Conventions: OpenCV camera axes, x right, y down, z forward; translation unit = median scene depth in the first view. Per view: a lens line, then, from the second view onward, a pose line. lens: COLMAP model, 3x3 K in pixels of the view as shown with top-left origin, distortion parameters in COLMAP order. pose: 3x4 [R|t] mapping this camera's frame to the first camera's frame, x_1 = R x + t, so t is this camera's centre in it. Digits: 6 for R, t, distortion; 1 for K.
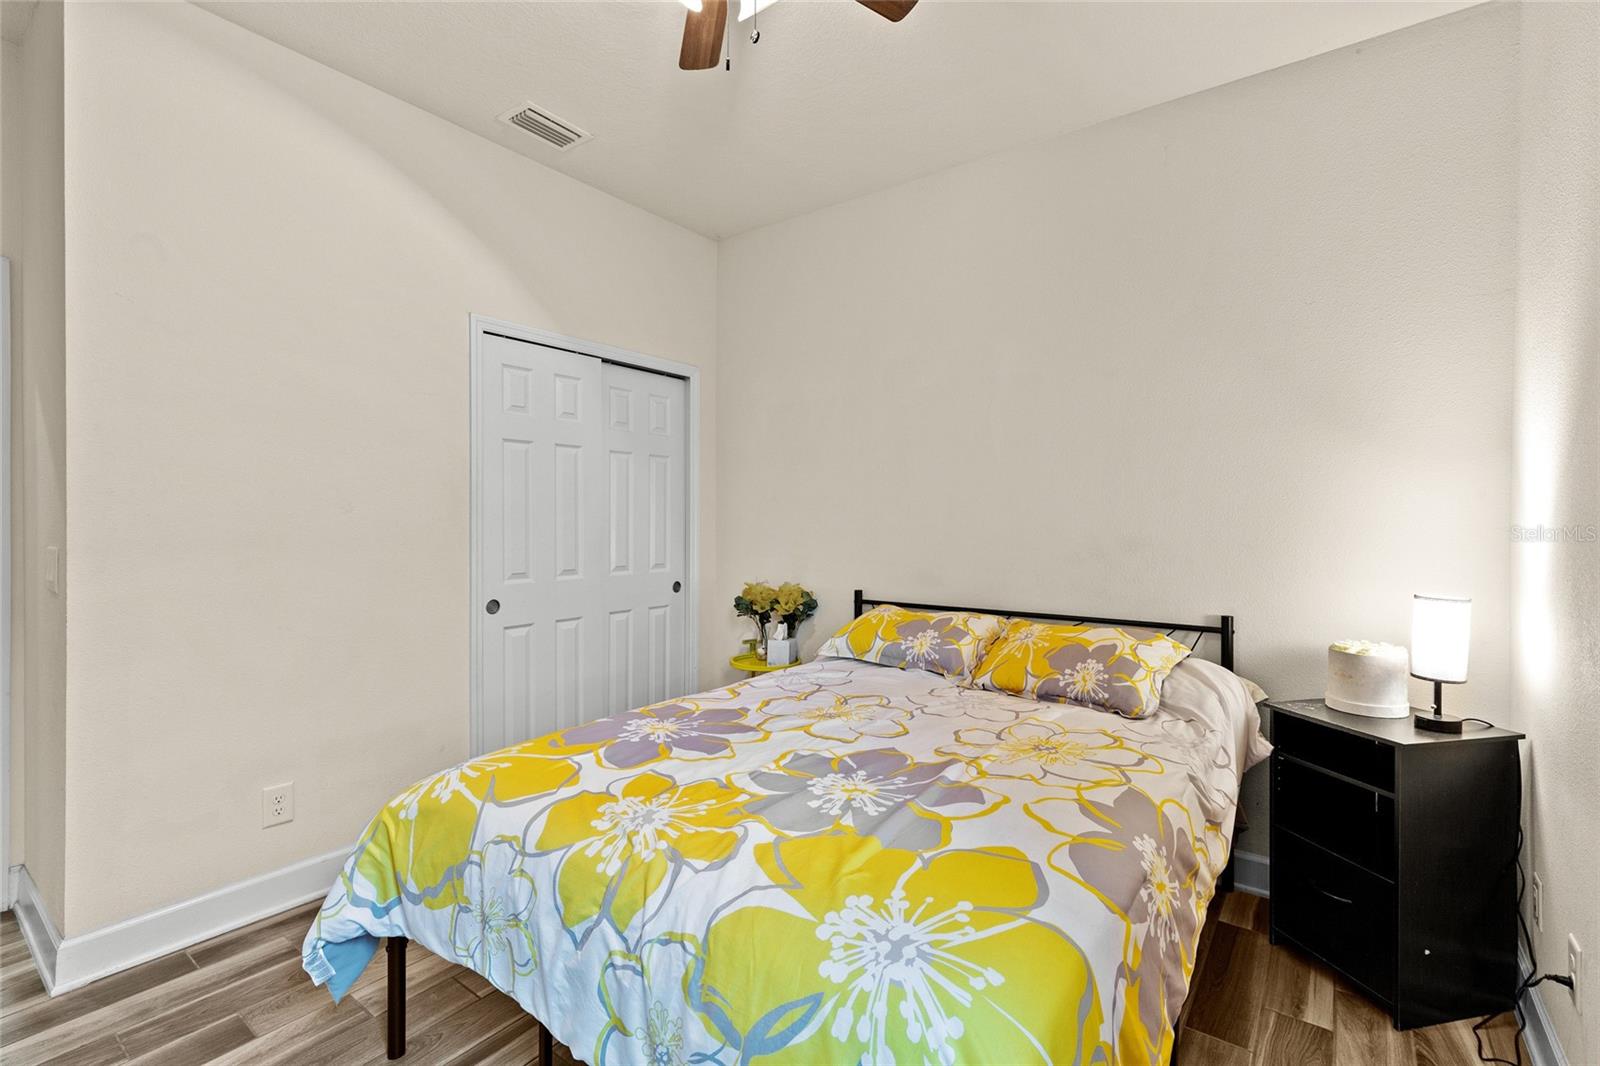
lens RADIAL K [[723.1, 0, 809.0], [0, 723.1, 527.8], [0, 0, 1]] dist [0.005536, -0.002108]
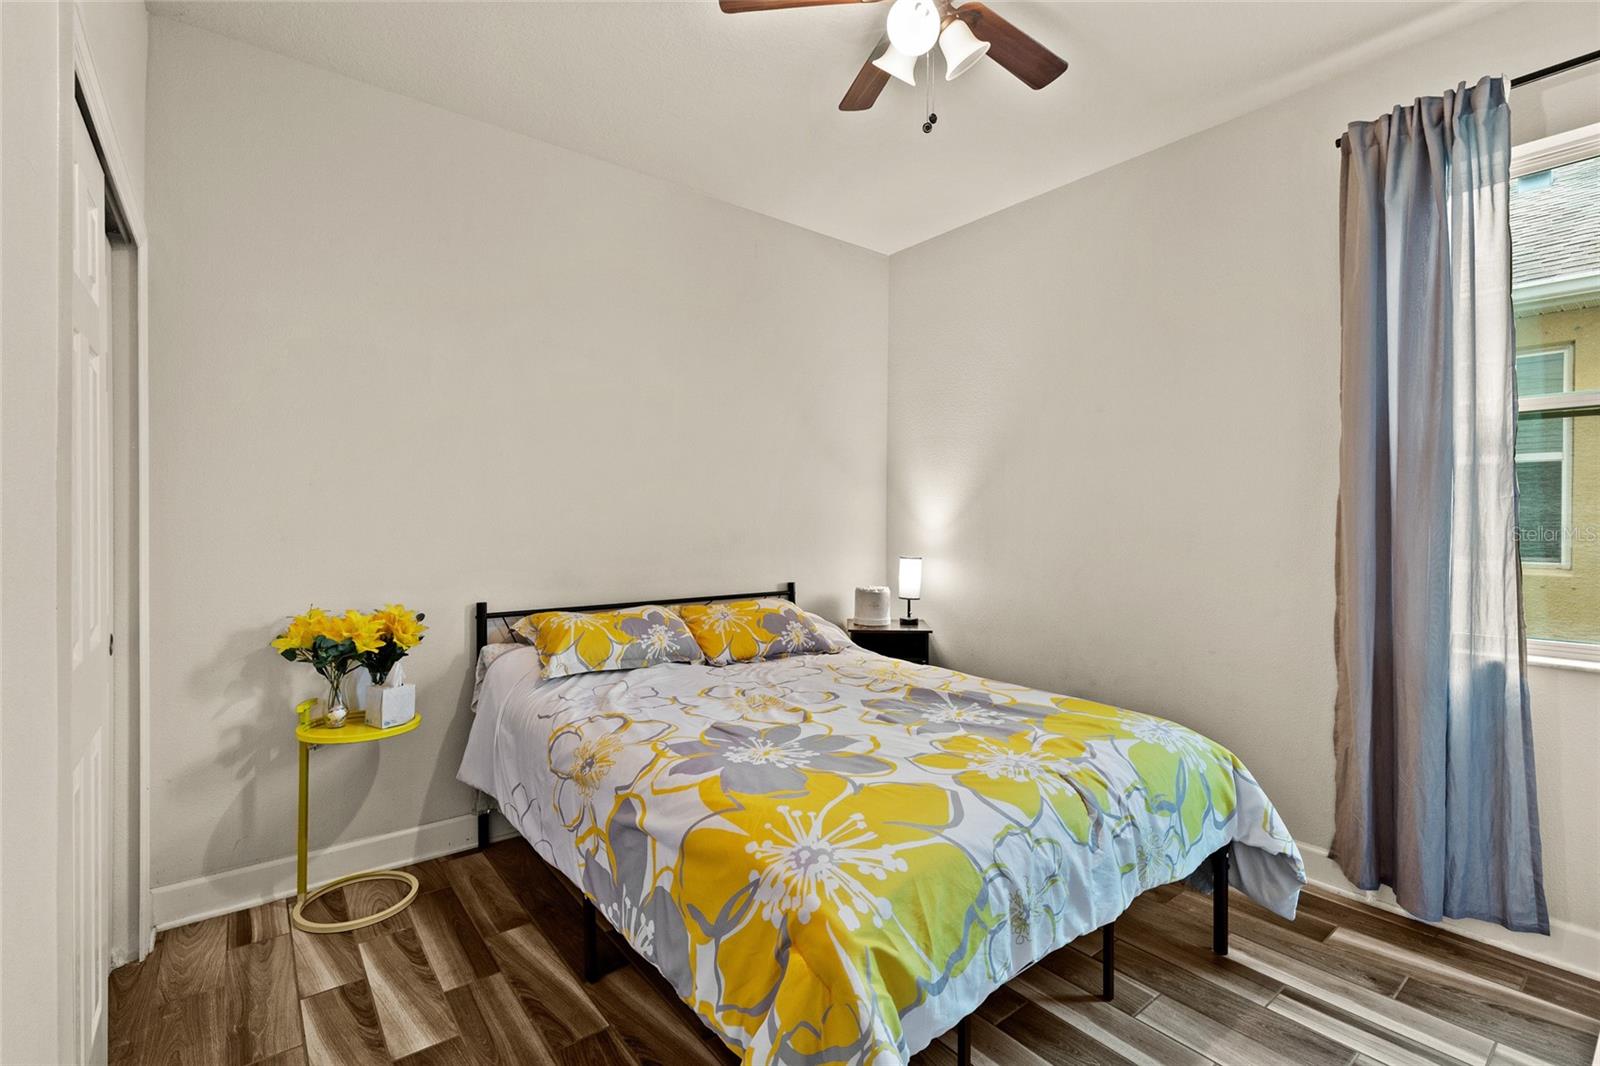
lens RADIAL K [[723.1, 0, 810.9], [0, 723.1, 521.9], [0, 0, 1]] dist [0.005536, -0.002108]
pose [[0.252021, -0.005928, 0.967704, -1.102212], [0.005902, 0.999972, 0.004589, -0.012462], [-0.967704, 0.004555, 0.252048, 0.751619]]
